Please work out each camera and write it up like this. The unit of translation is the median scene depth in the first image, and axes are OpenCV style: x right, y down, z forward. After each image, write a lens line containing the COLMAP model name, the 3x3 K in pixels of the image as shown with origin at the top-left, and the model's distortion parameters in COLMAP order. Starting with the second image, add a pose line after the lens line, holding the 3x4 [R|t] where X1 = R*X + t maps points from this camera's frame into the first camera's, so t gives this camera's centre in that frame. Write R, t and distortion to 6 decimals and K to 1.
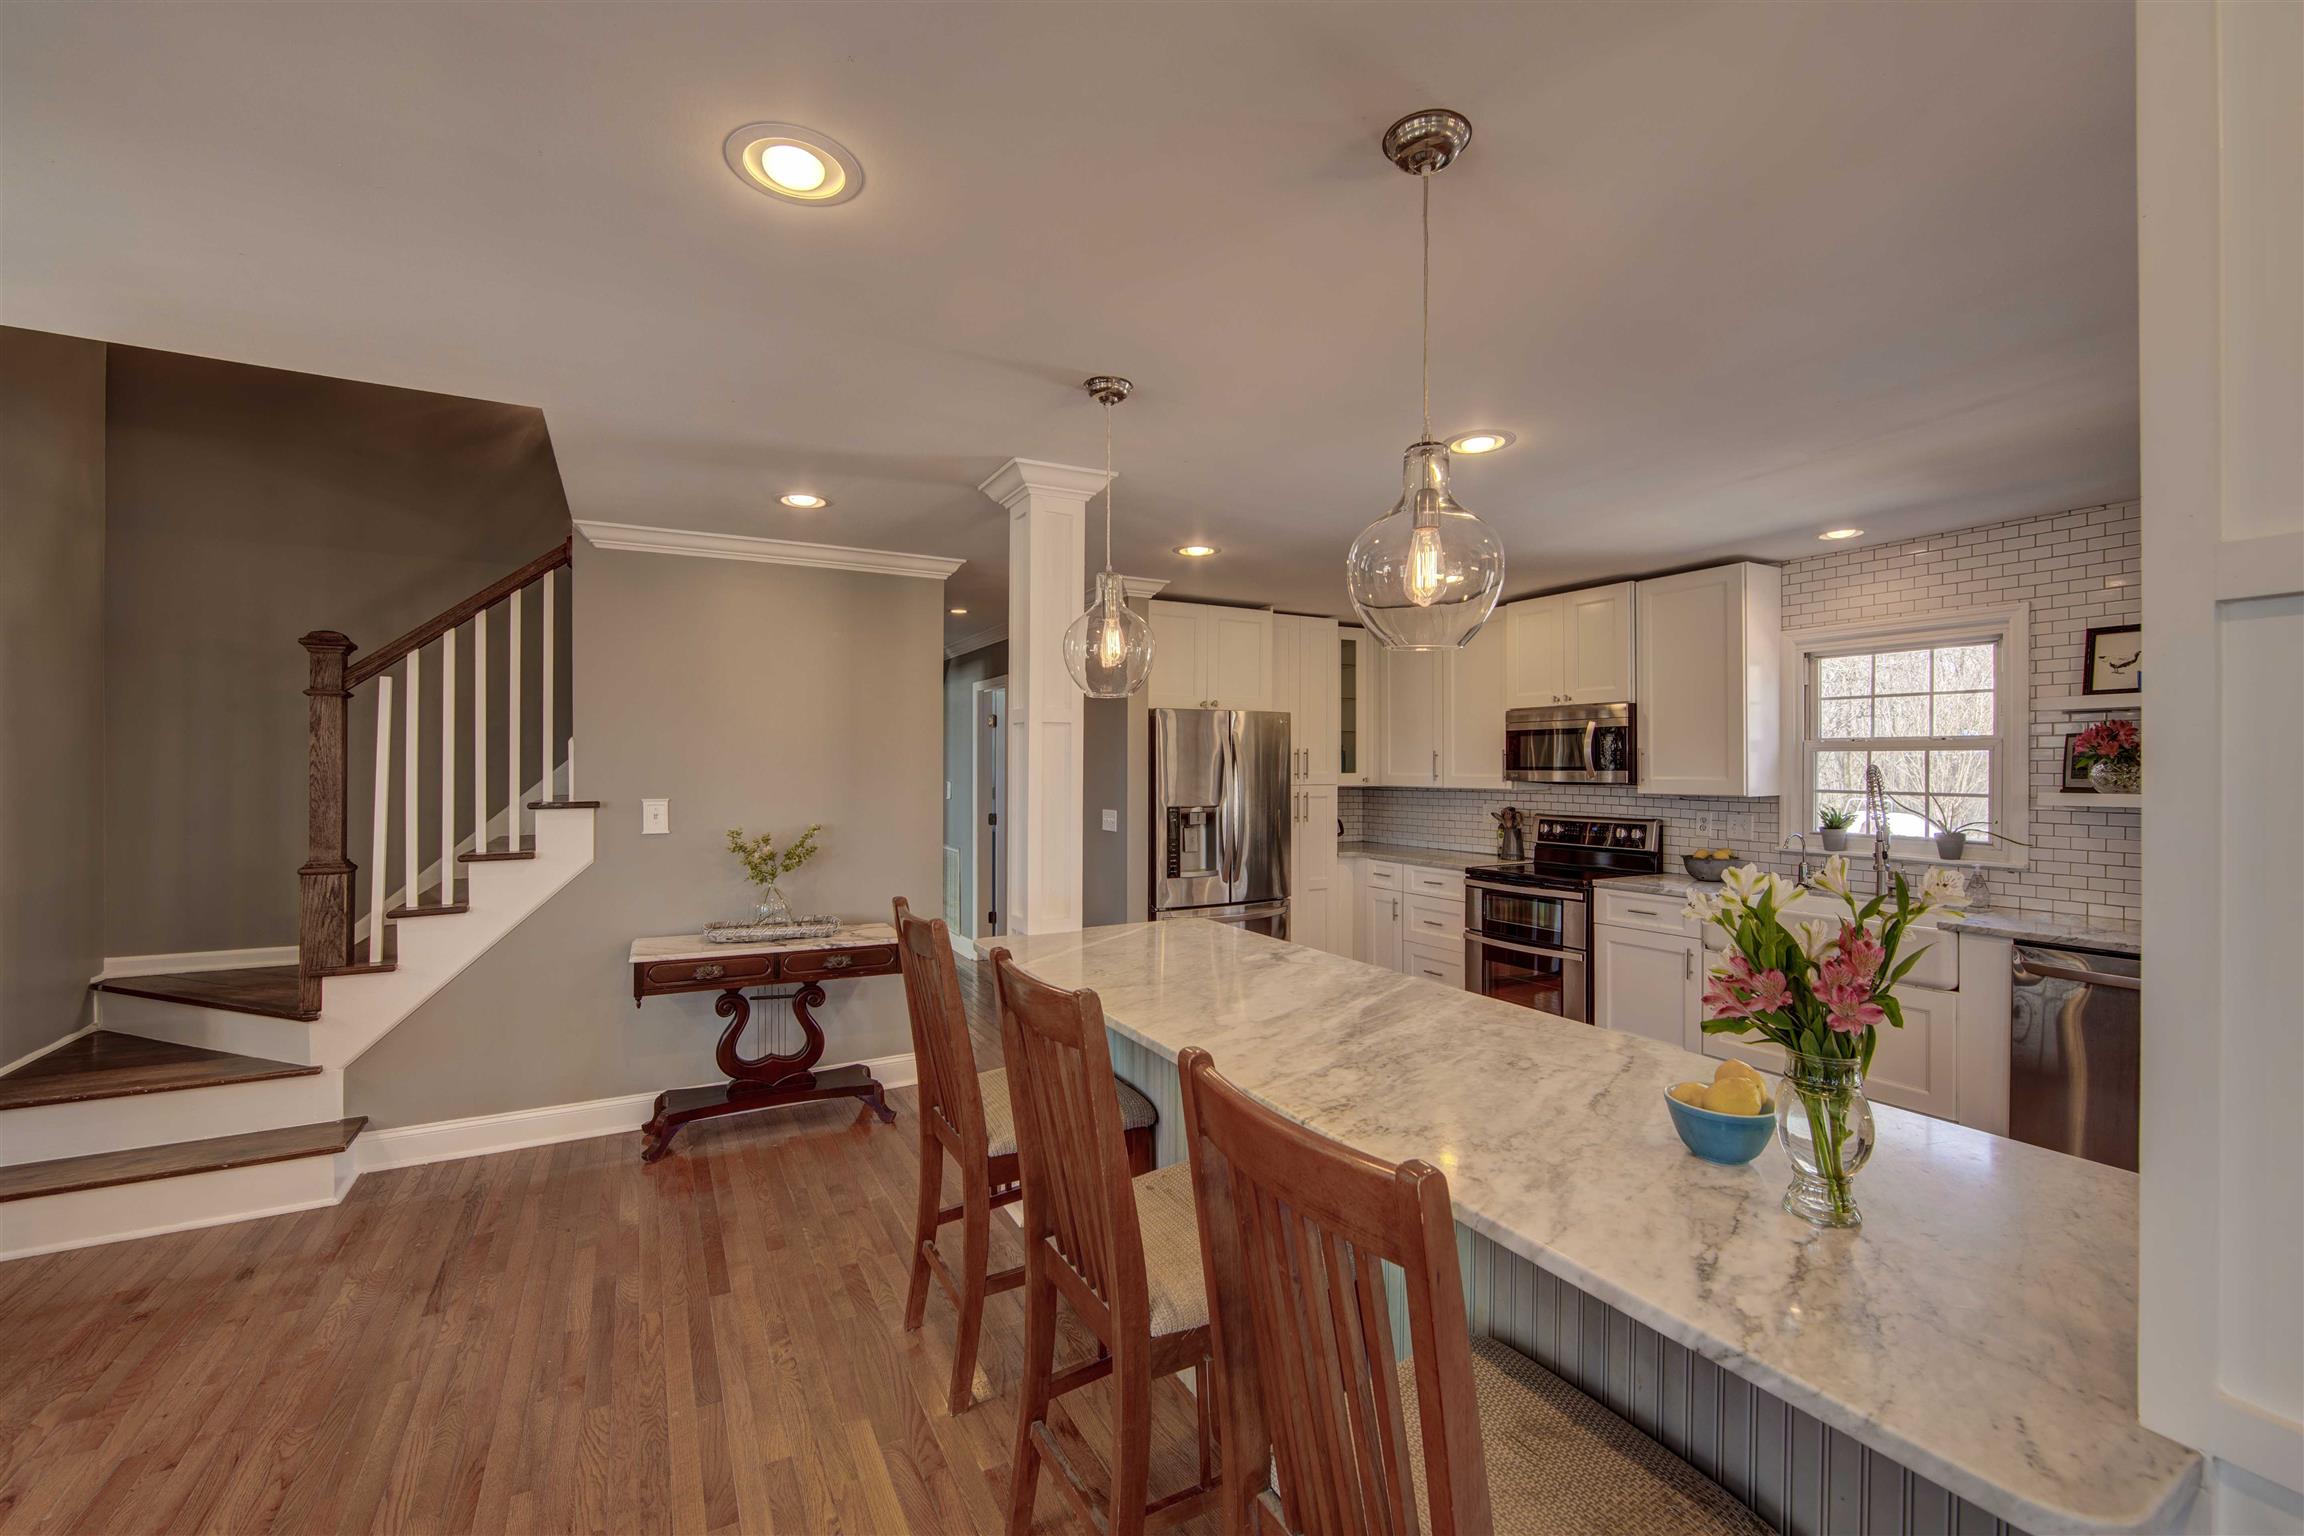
lens RADIAL K [[954.8, 0, 1149.8], [0, 954.8, 765.5], [0, 0, 1]] dist [-0.008201, -0.000059]
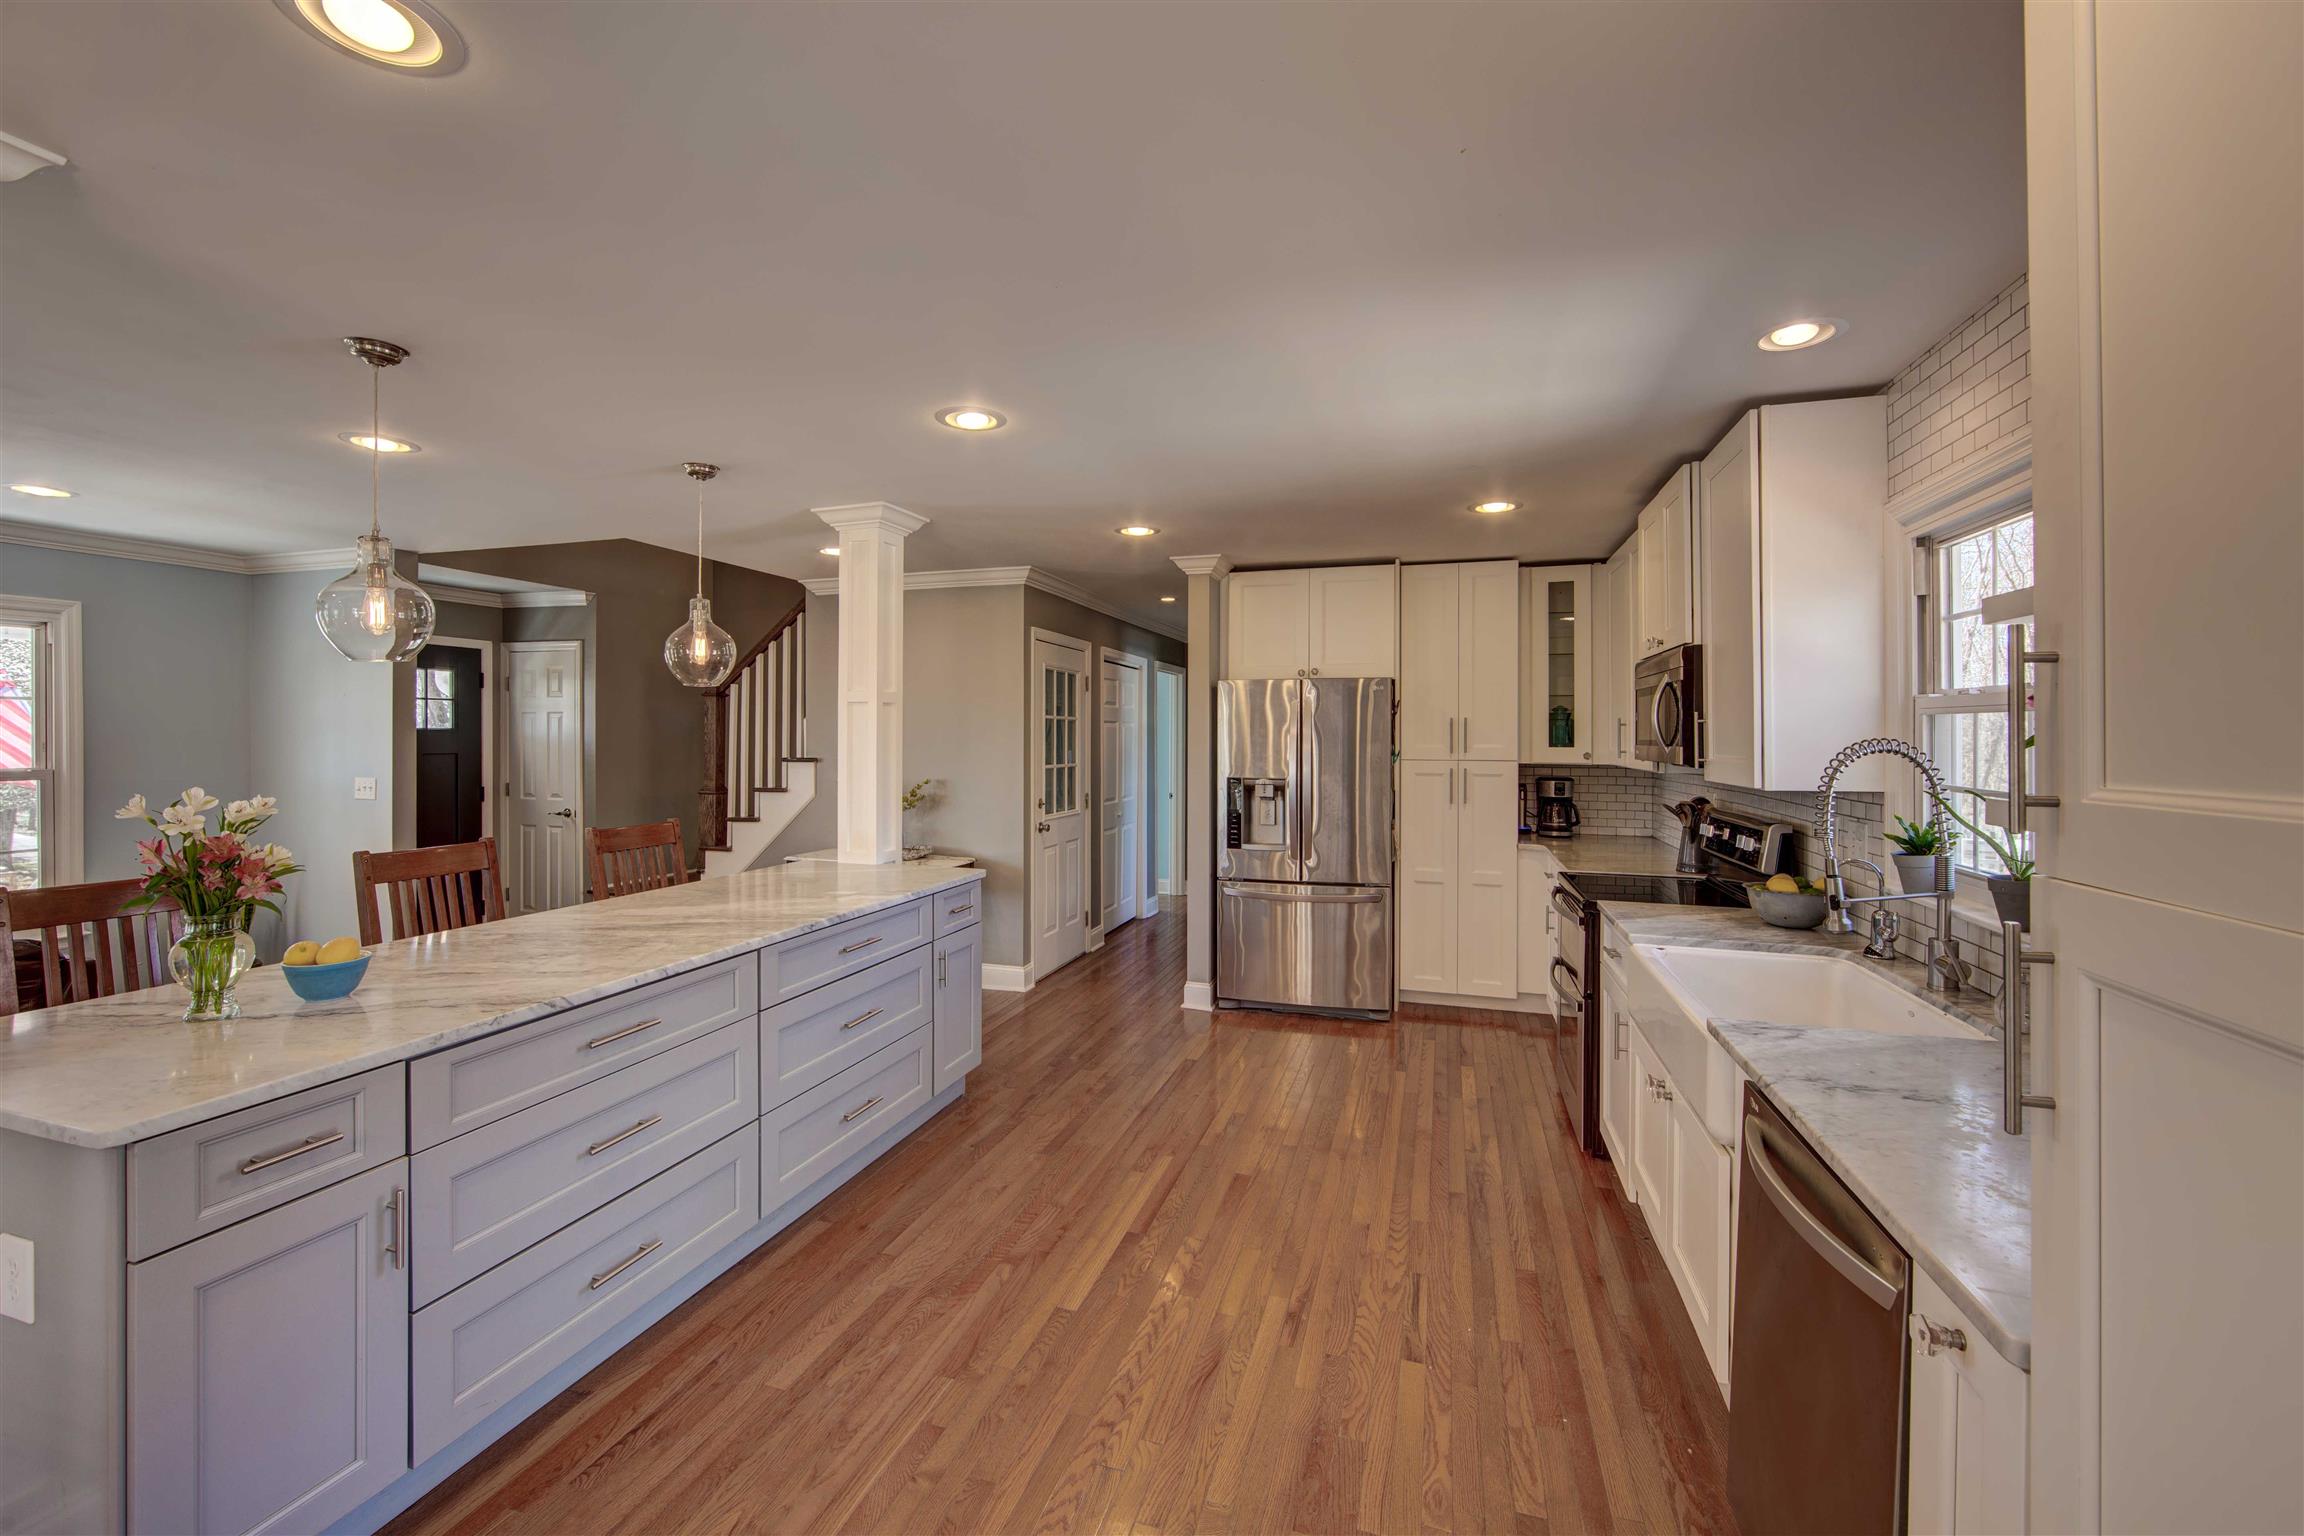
lens RADIAL K [[966.5, 0, 1162.4], [0, 966.5, 729.5], [0, 0, 1]] dist [-0.002015, -0.000067]
pose [[0.714470, -0.001331, -0.699665, 0.795899], [-0.003551, 0.999978, -0.005528, -0.001532], [0.699657, 0.006434, 0.714450, 0.265618]]
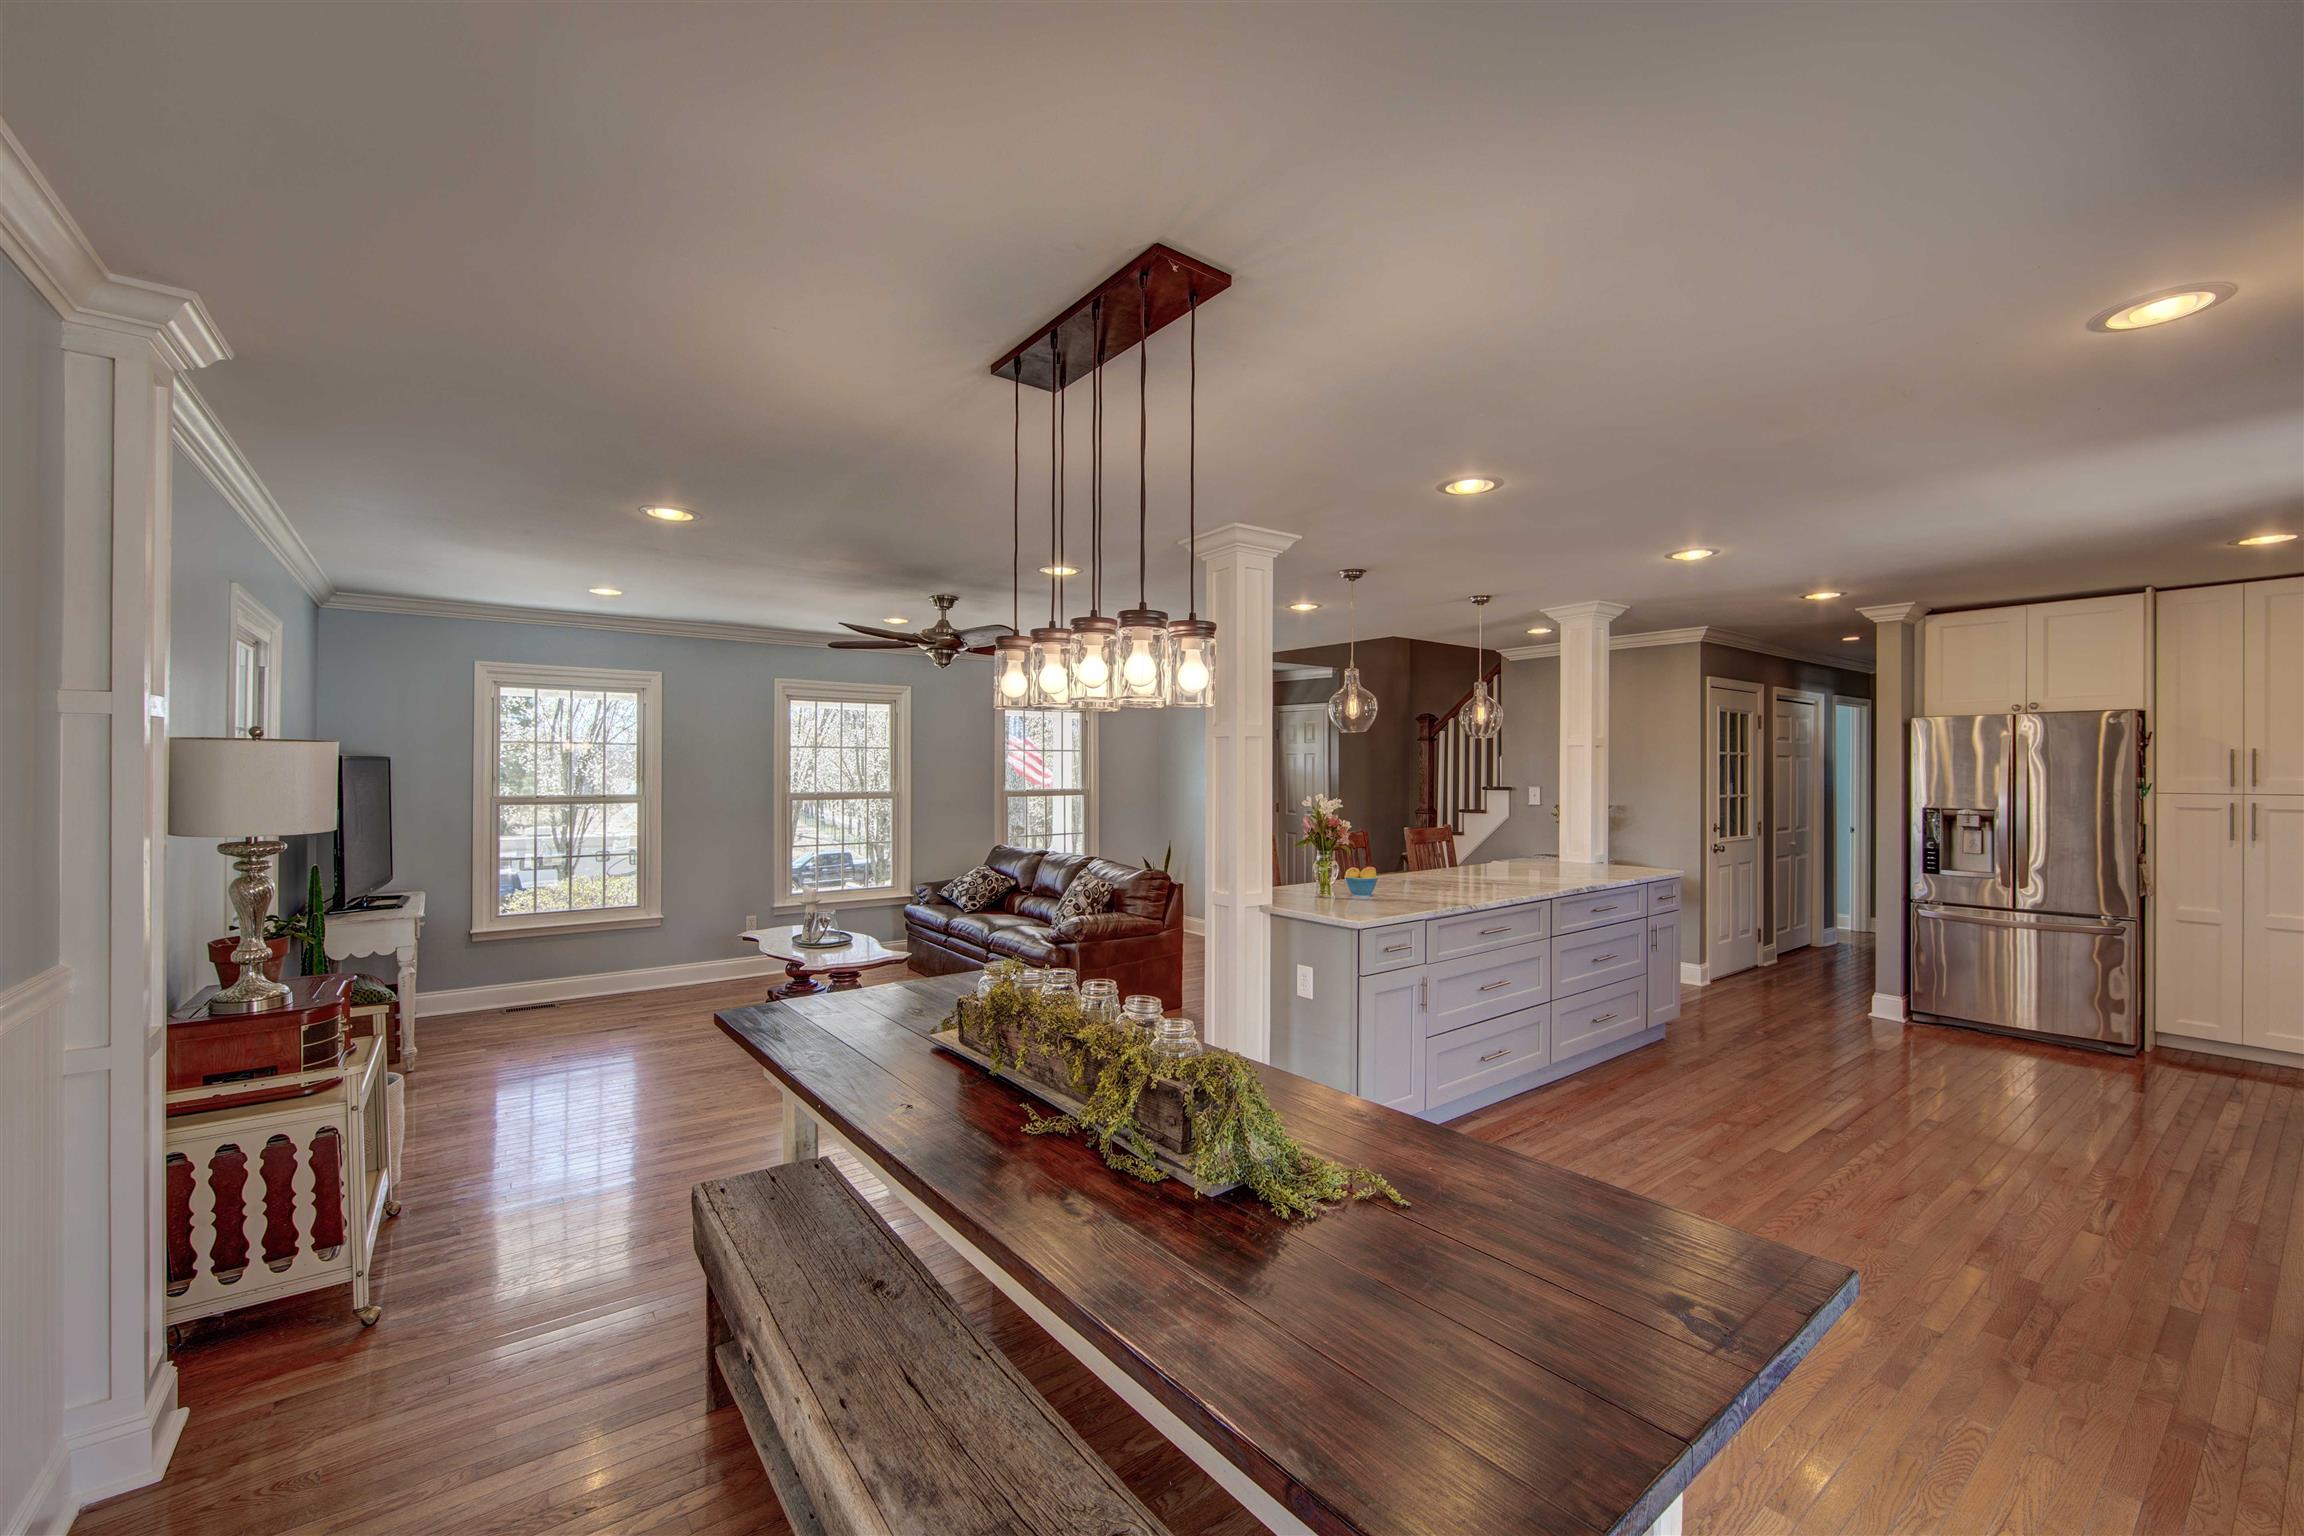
lens RADIAL K [[944.1, 0, 1137.7], [0, 944.1, 773.5], [0, 0, 1]] dist [-0.001588, 0.000093]
pose [[0.161309, 0.006058, -0.986885, 1.091887], [0.000362, 0.999981, 0.006198, -0.002796], [0.986904, -0.001357, 0.161304, -0.063430]]
